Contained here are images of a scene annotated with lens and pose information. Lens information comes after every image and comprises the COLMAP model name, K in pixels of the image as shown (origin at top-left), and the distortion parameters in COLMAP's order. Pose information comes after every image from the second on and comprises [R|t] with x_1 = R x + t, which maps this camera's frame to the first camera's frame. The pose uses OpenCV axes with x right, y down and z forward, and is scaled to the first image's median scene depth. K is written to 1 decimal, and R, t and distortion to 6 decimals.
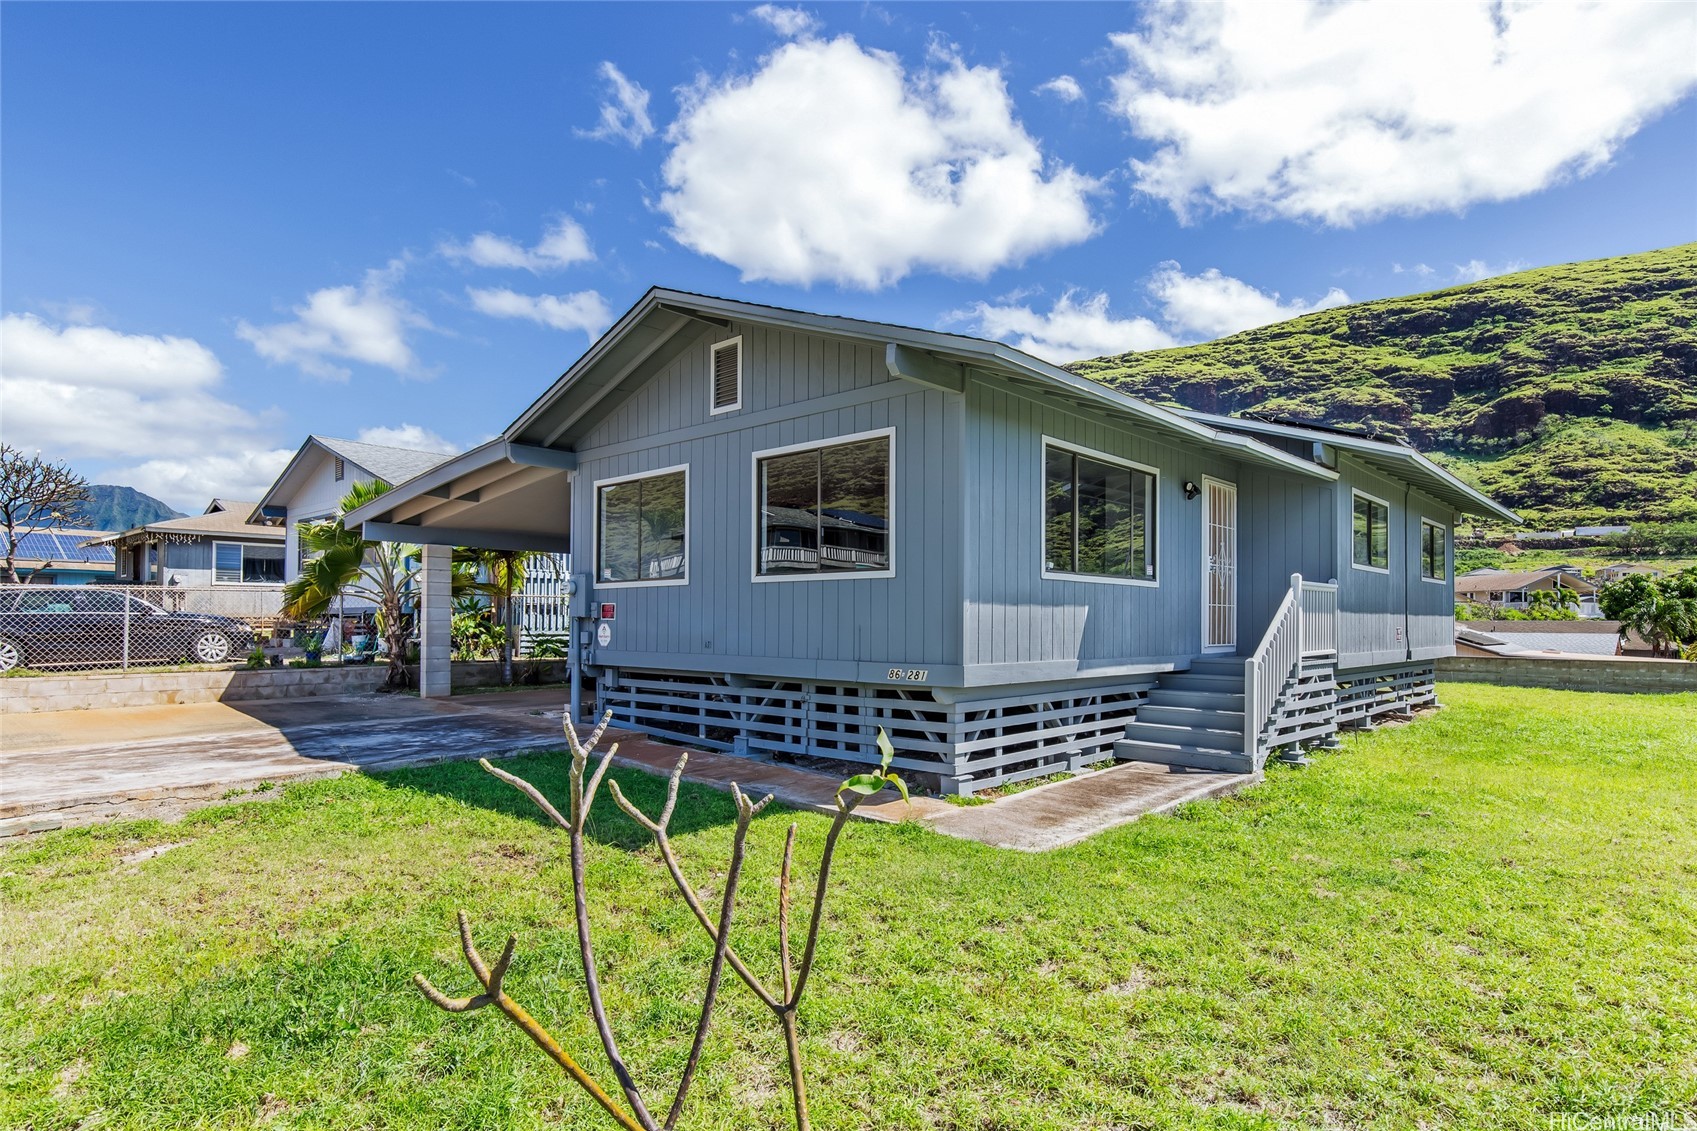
lens RADIAL K [[911.4, 0, 848.2], [0, 911.4, 610.5], [0, 0, 1]] dist [-0.000608, -0.000004]
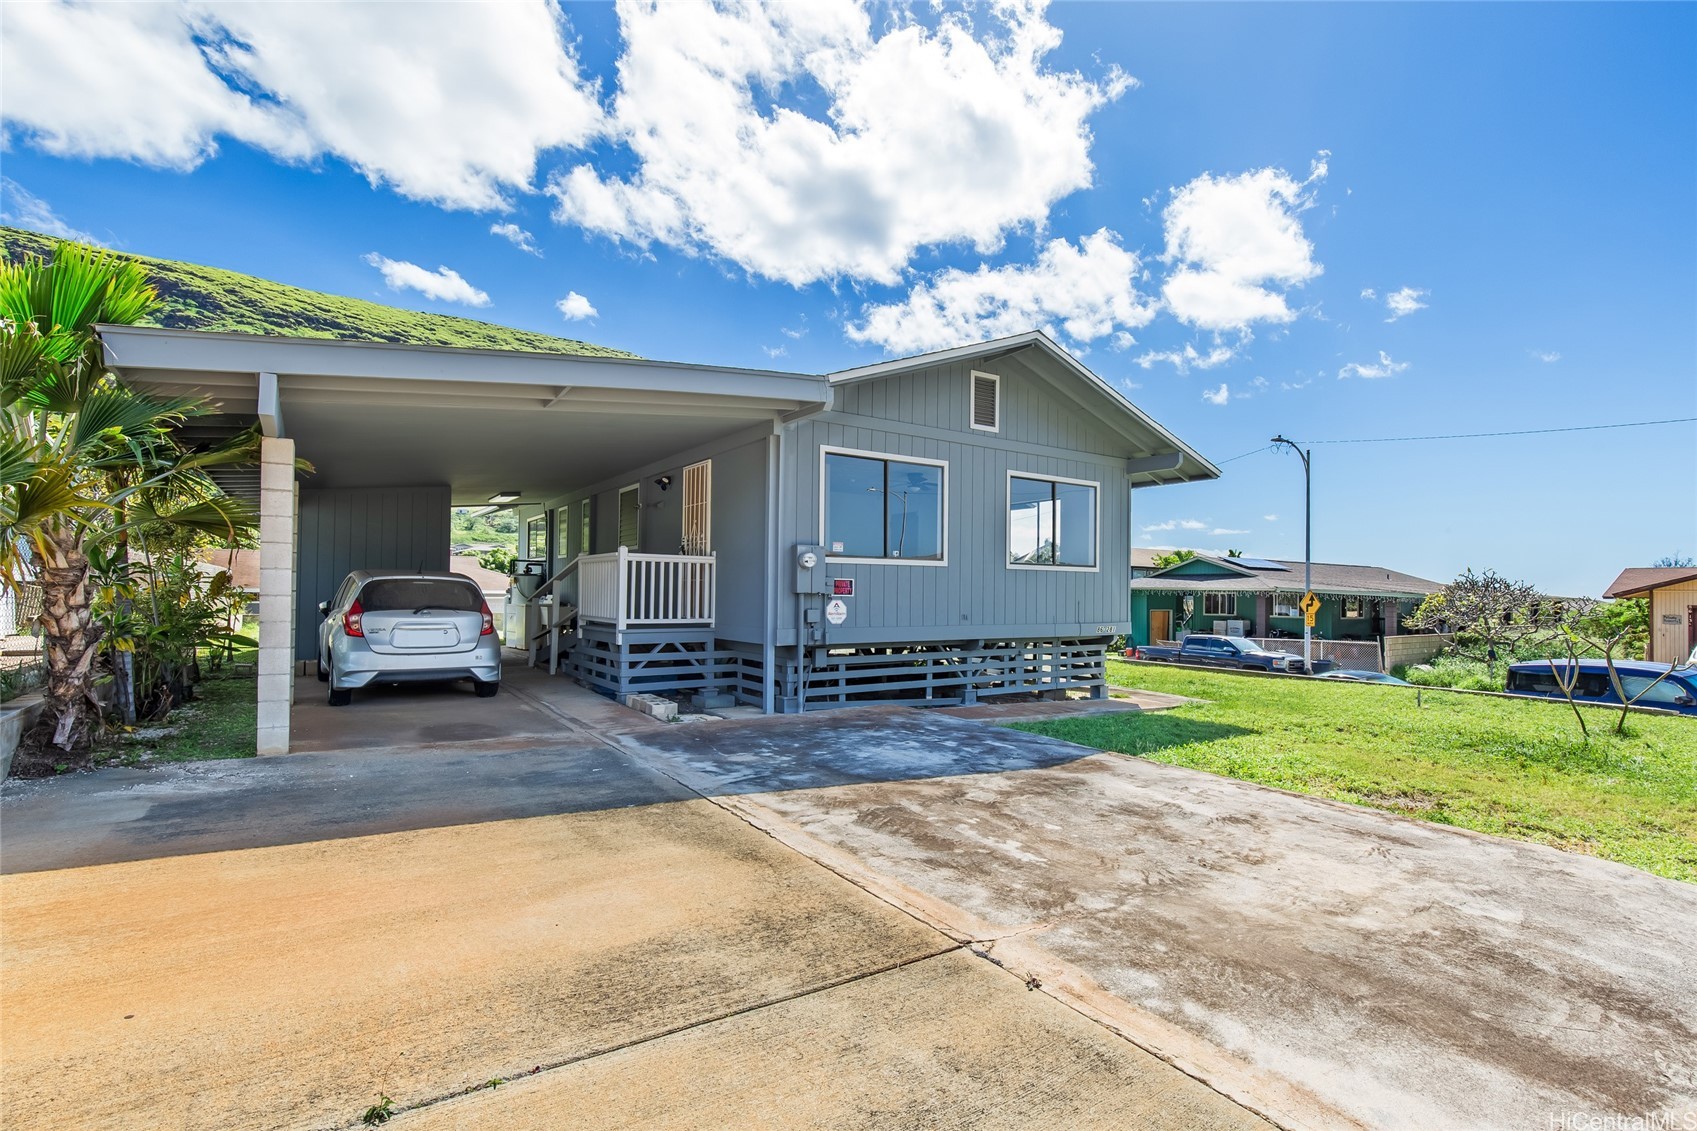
lens RADIAL K [[781.7, 0, 848.1], [0, 781.7, 591.3], [0, 0, 1]] dist [0.000823, 0.000071]
pose [[0.246385, -0.000965, 0.969172, -1.160289], [-0.023233, 0.999706, 0.006902, -0.000826], [-0.968894, -0.024217, 0.246290, 0.869714]]
